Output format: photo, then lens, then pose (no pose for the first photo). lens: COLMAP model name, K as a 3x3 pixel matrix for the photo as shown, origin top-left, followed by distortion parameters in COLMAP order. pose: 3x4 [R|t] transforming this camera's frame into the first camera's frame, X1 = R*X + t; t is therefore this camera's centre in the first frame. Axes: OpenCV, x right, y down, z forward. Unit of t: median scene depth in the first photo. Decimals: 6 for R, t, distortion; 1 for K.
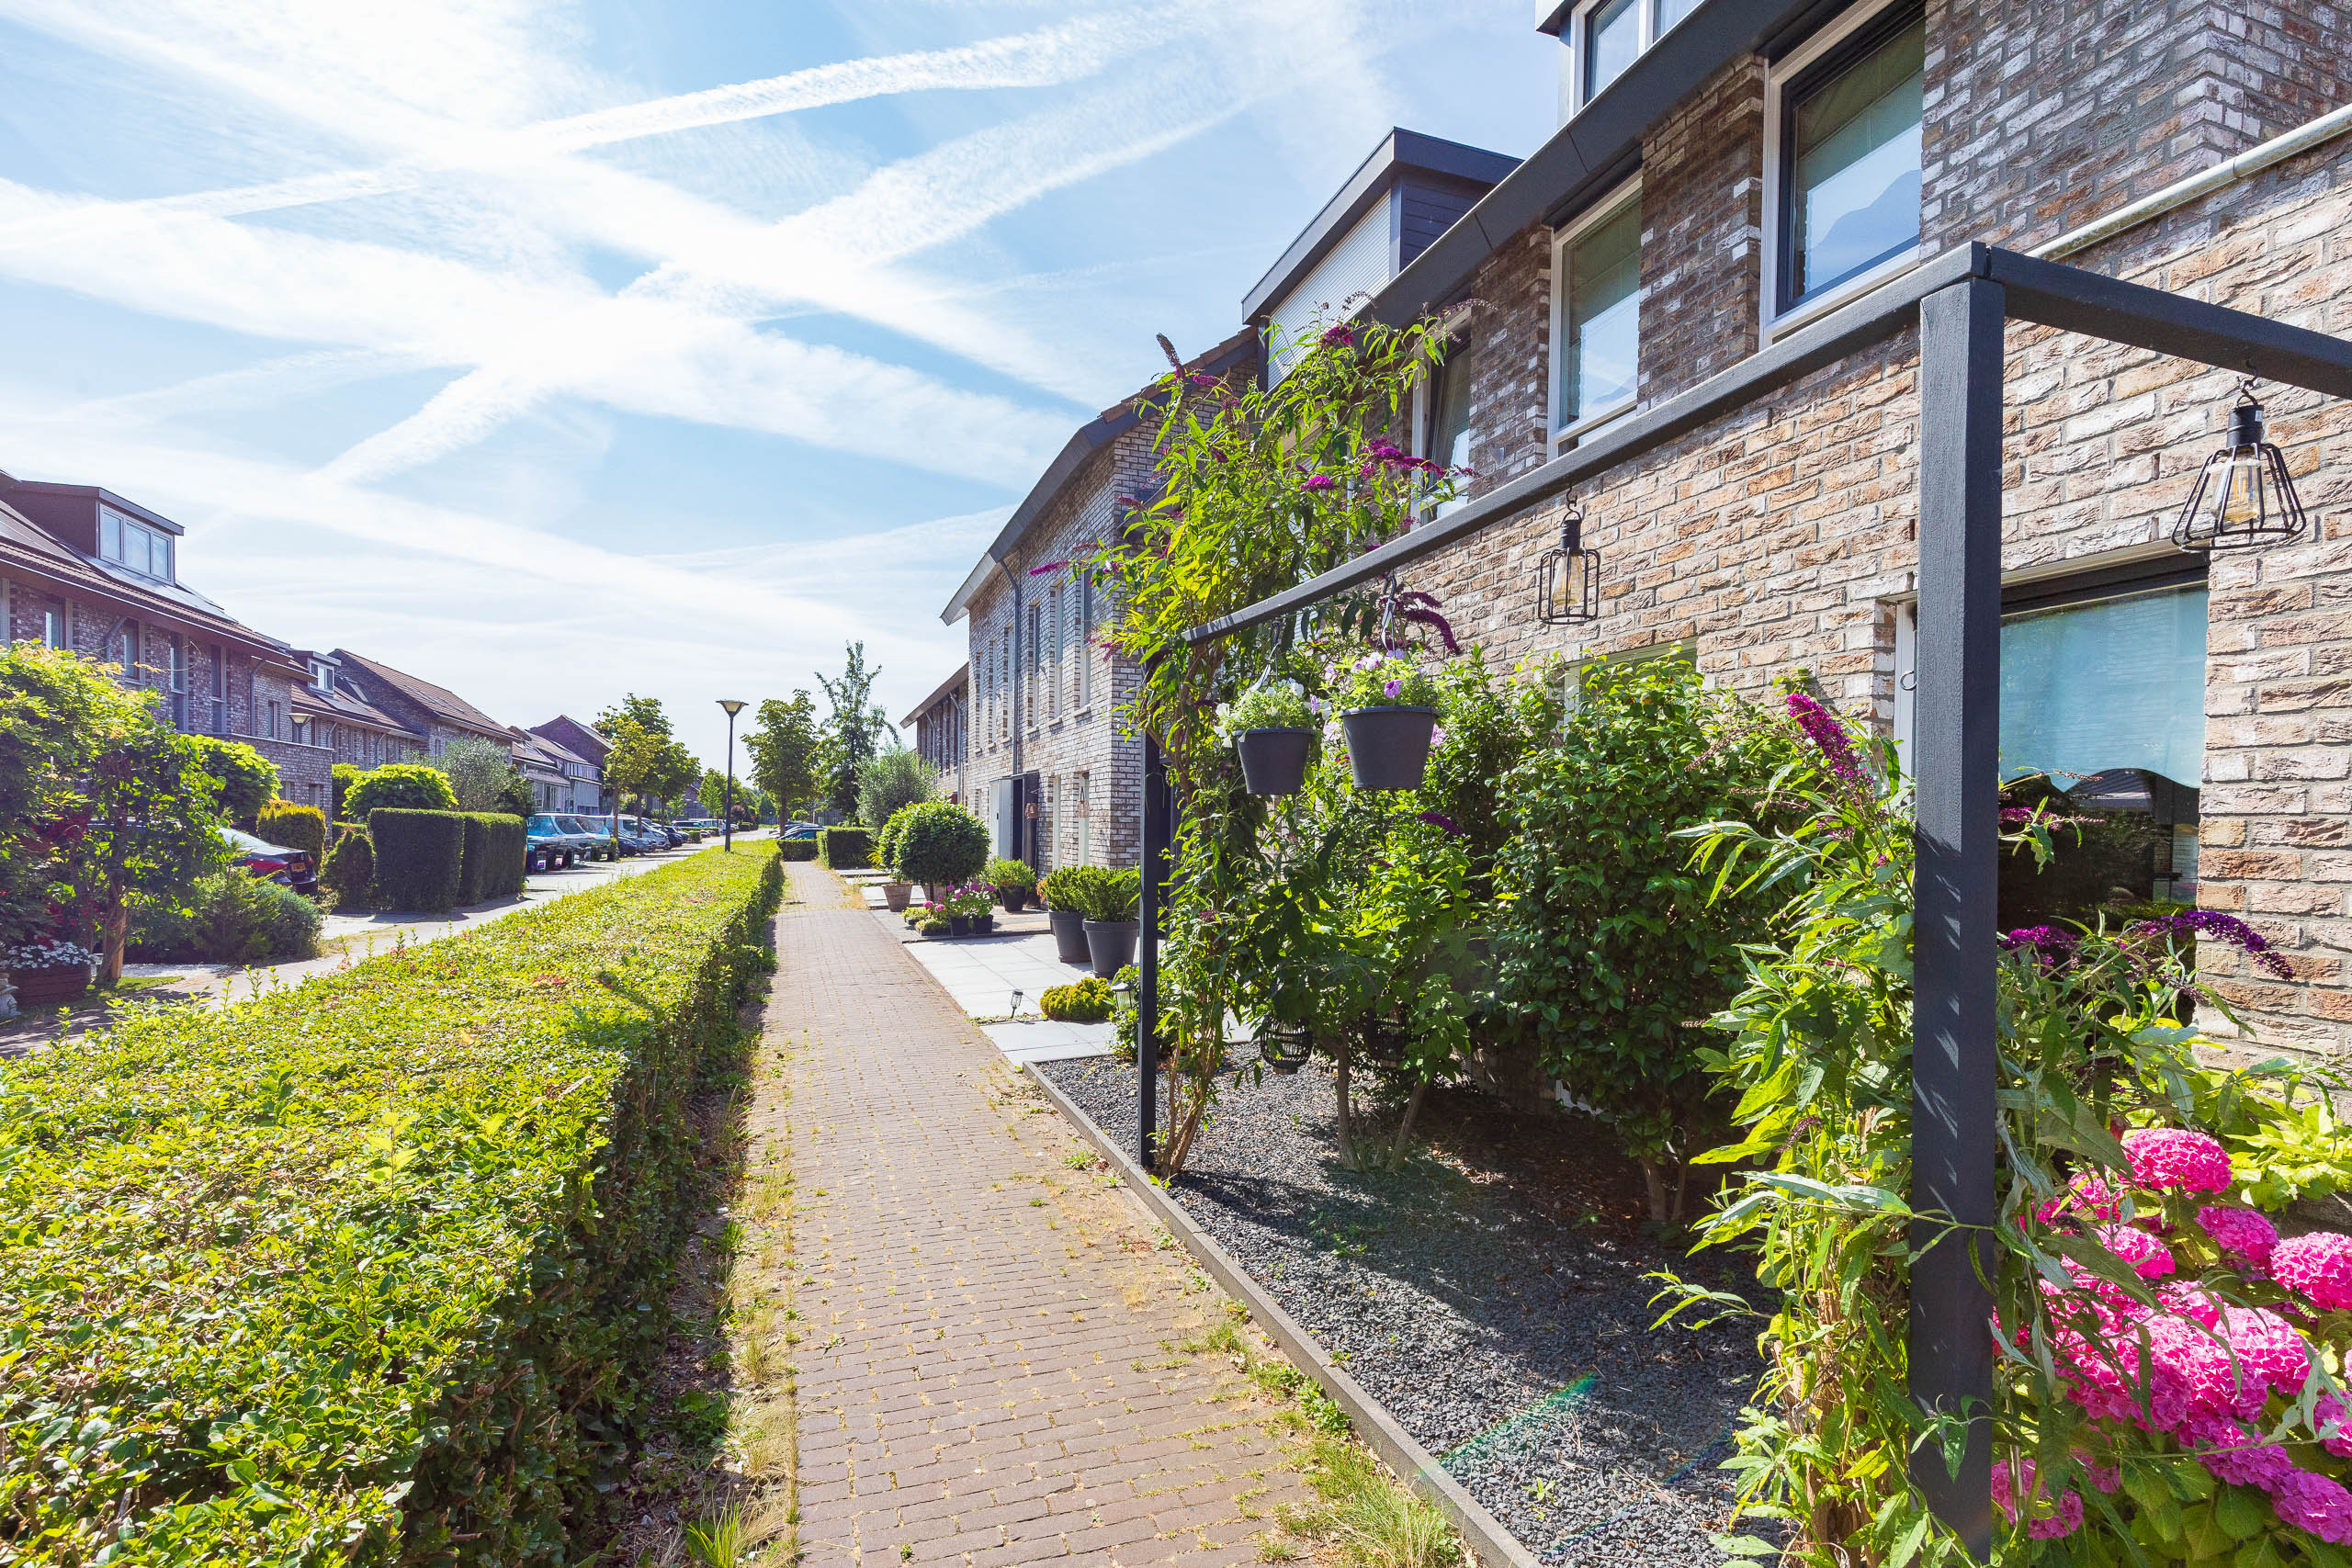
lens RADIAL K [[1080.4, 0, 1189.8], [0, 1080.4, 843.1], [0, 0, 1]] dist [0.004497, -0.000506]
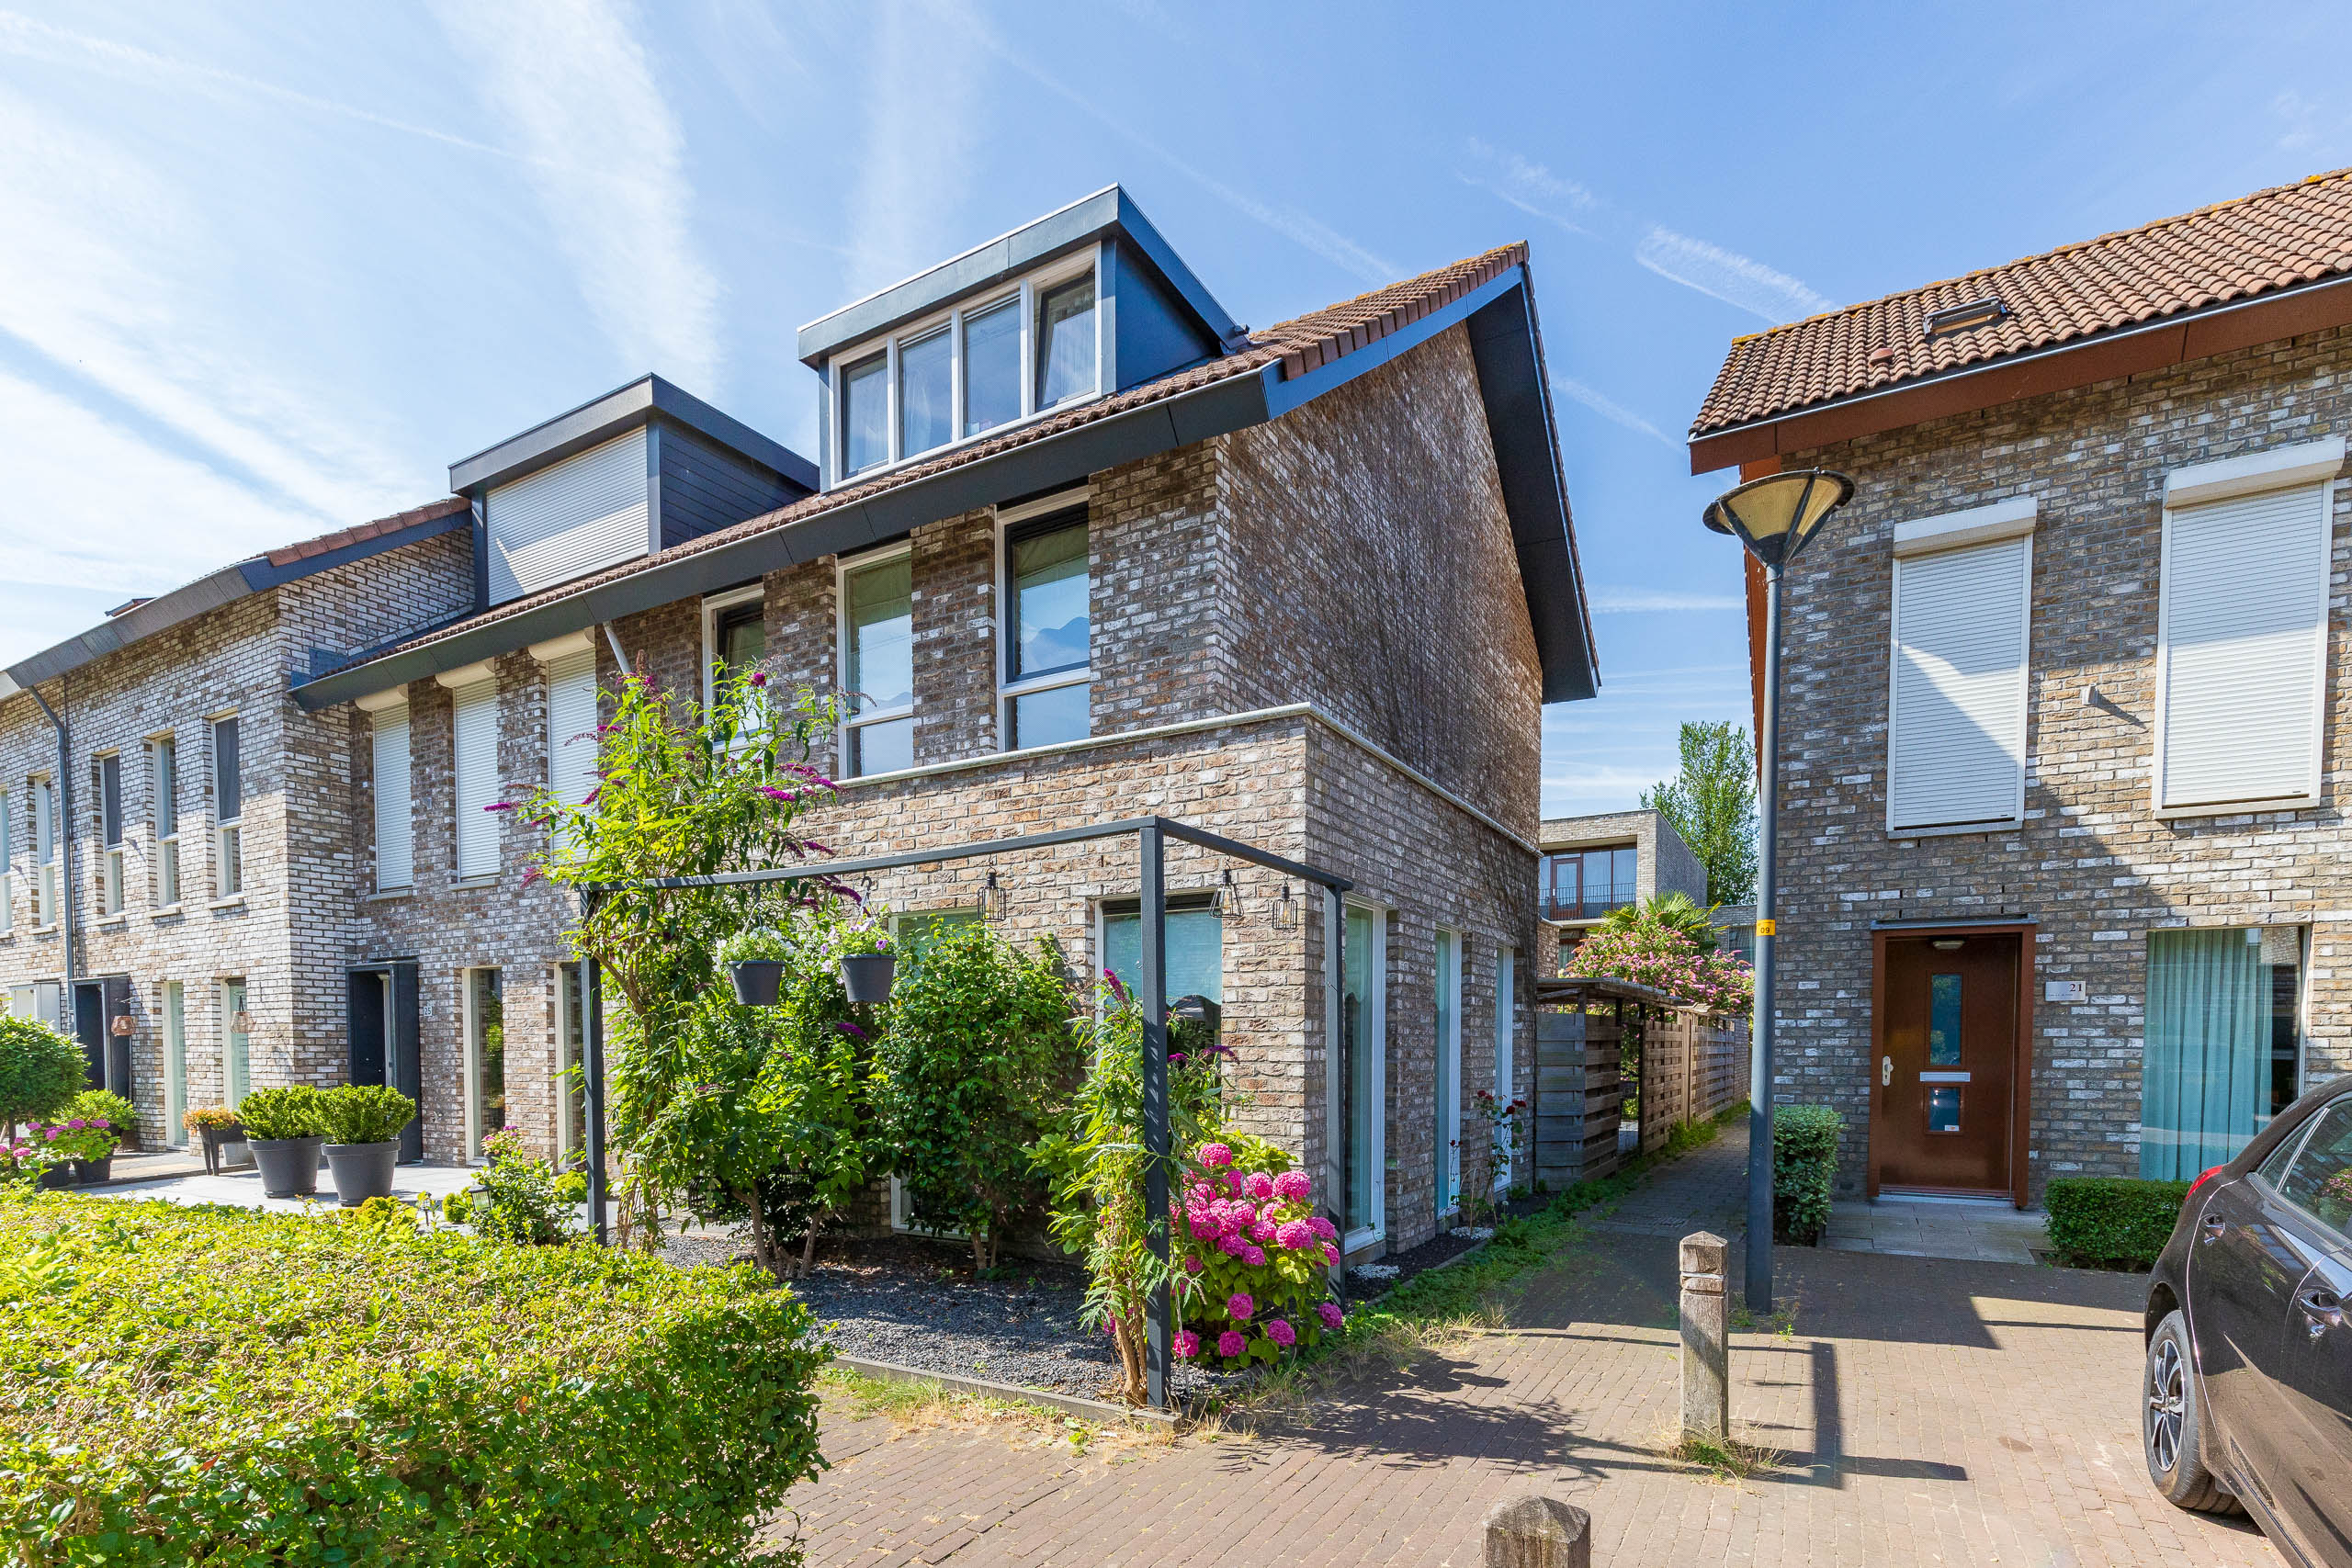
lens RADIAL K [[1119.1, 0, 1180.0], [0, 1119.1, 1084.6], [0, 0, 1]] dist [0.006115, -0.002304]
pose [[0.761815, -0.039775, 0.646573, -0.364661], [0.024876, 0.999173, 0.032155, 0.021006], [-0.647317, -0.008412, 0.762174, -0.407846]]
